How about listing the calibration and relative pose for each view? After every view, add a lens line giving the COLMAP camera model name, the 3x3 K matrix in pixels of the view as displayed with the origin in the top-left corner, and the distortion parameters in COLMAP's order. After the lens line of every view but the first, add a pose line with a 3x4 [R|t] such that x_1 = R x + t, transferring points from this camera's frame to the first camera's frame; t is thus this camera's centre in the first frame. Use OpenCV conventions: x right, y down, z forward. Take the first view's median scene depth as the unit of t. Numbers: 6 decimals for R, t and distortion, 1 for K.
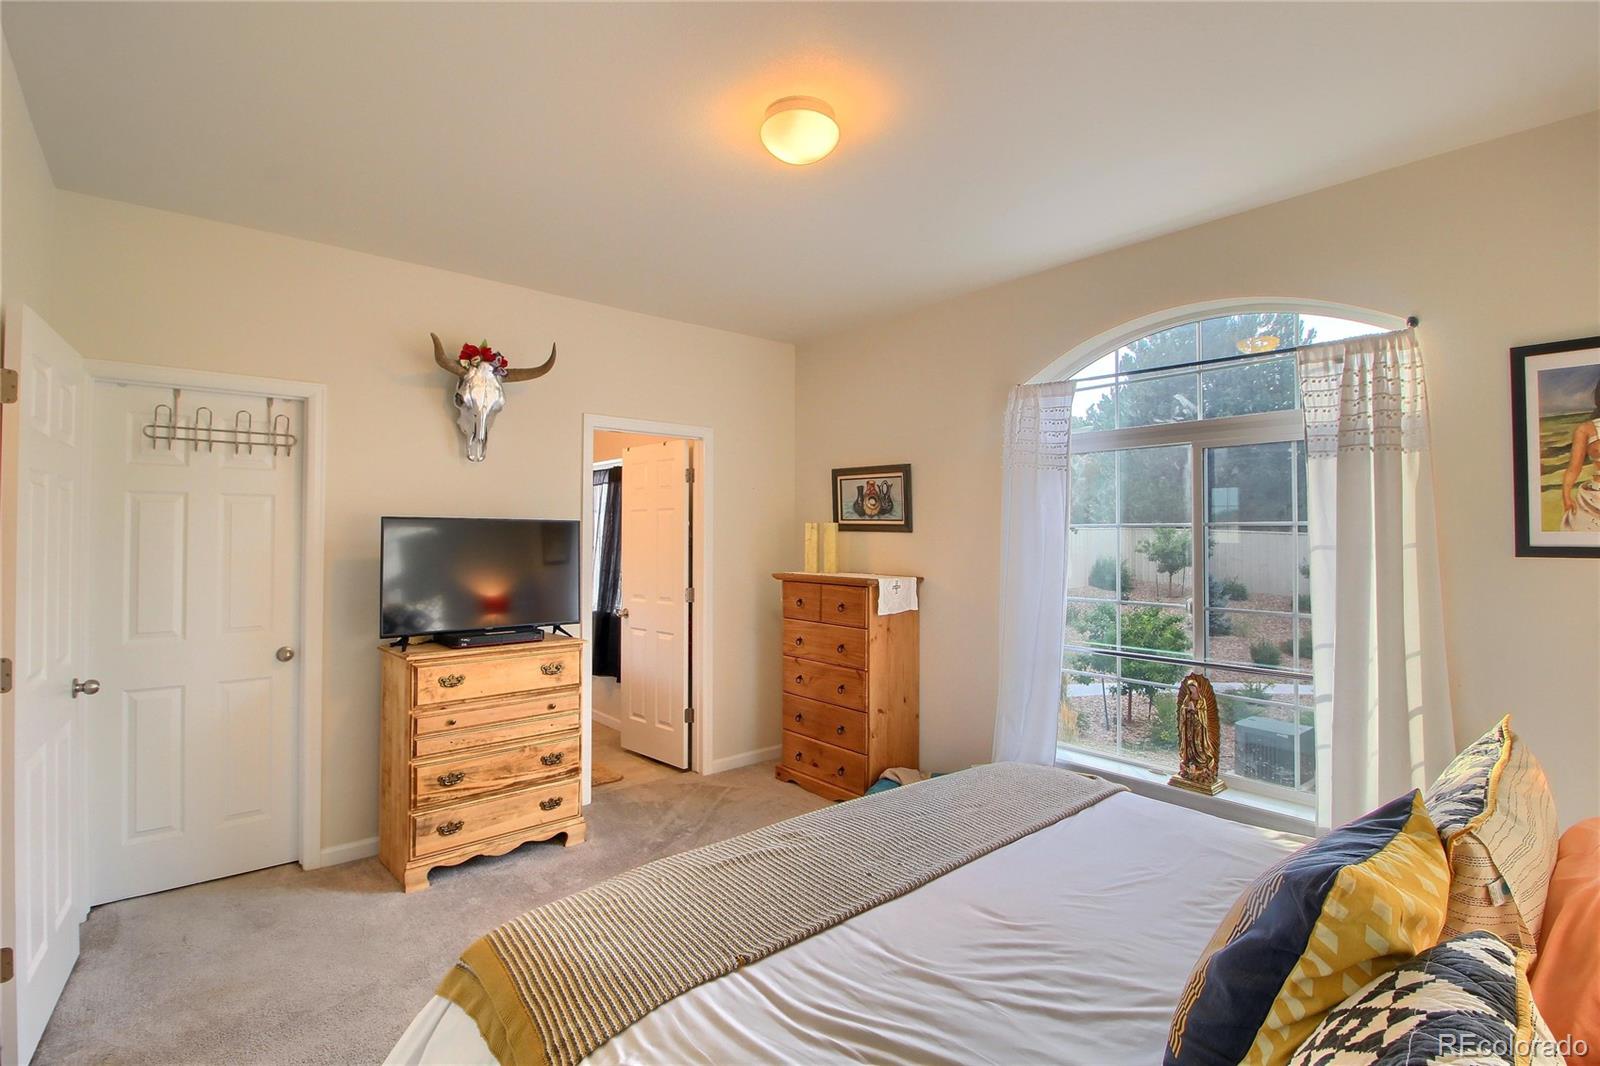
lens RADIAL K [[746.3, 0, 798.9], [0, 746.3, 516.9], [0, 0, 1]] dist [0.000721, -0.012384]
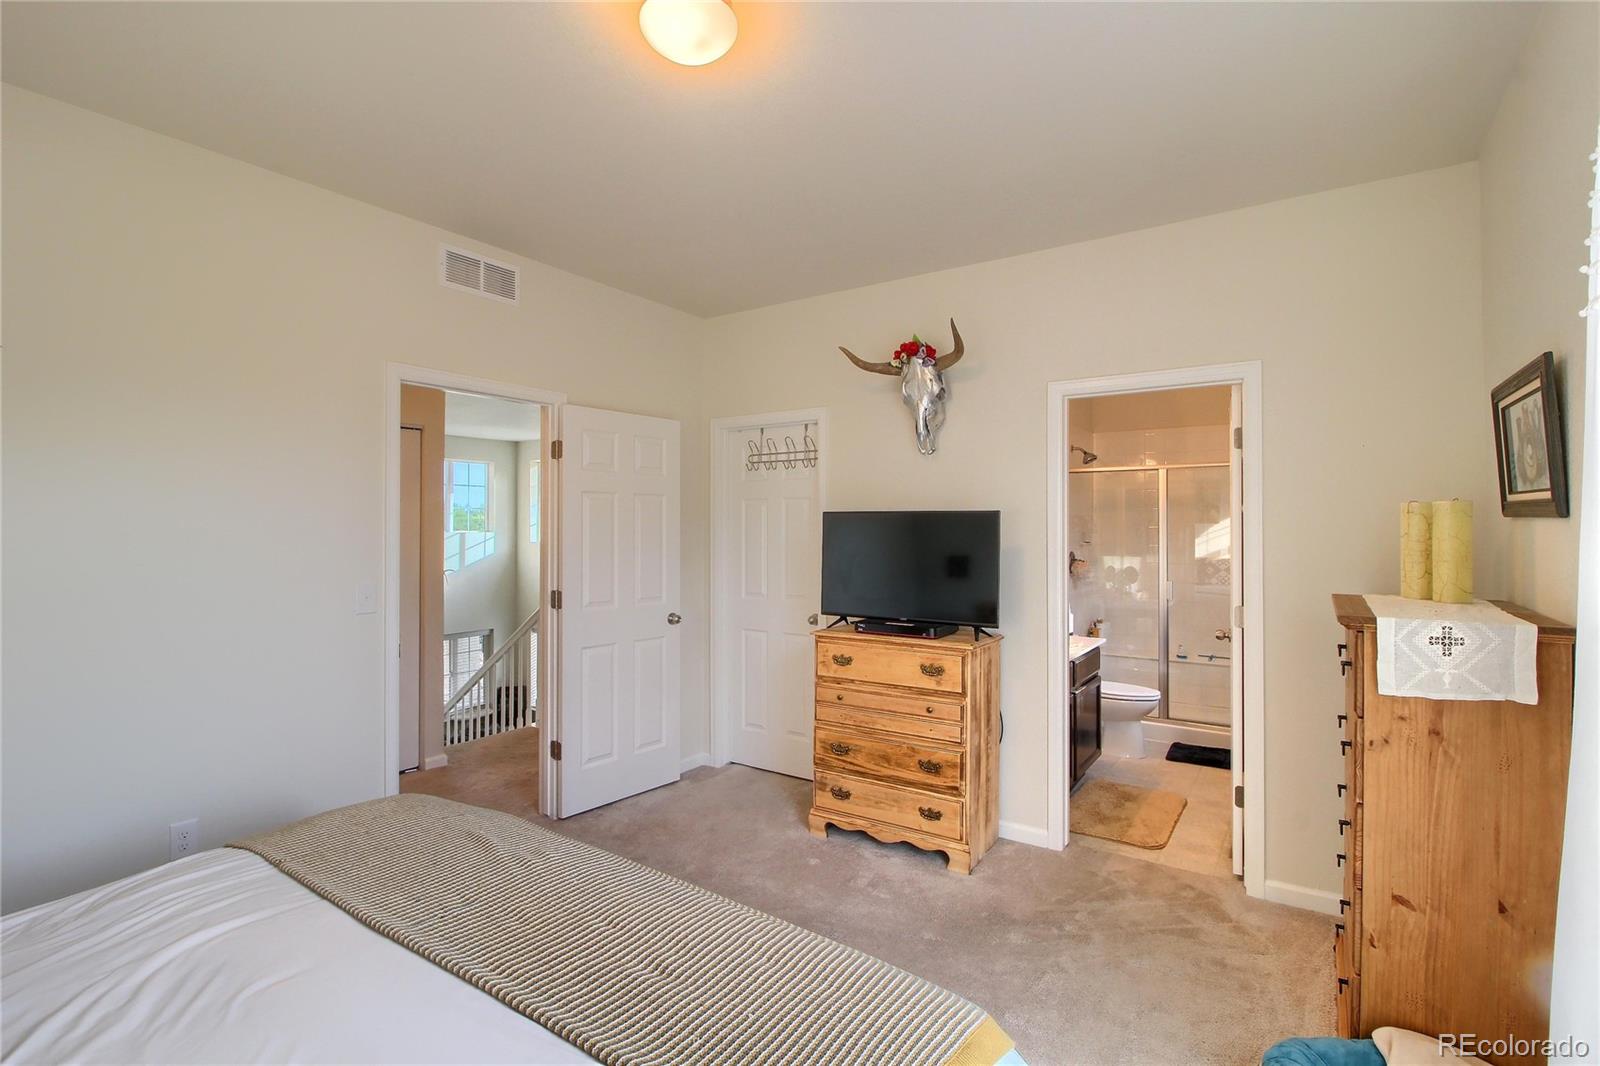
lens RADIAL K [[746.3, 0, 798.9], [0, 746.3, 516.9], [0, 0, 1]] dist [0.000721, -0.012384]
pose [[0.261390, -0.018381, -0.965058, 0.553283], [0.020547, 0.999698, -0.013476, 0.022304], [0.965015, -0.016306, 0.261688, 0.623727]]
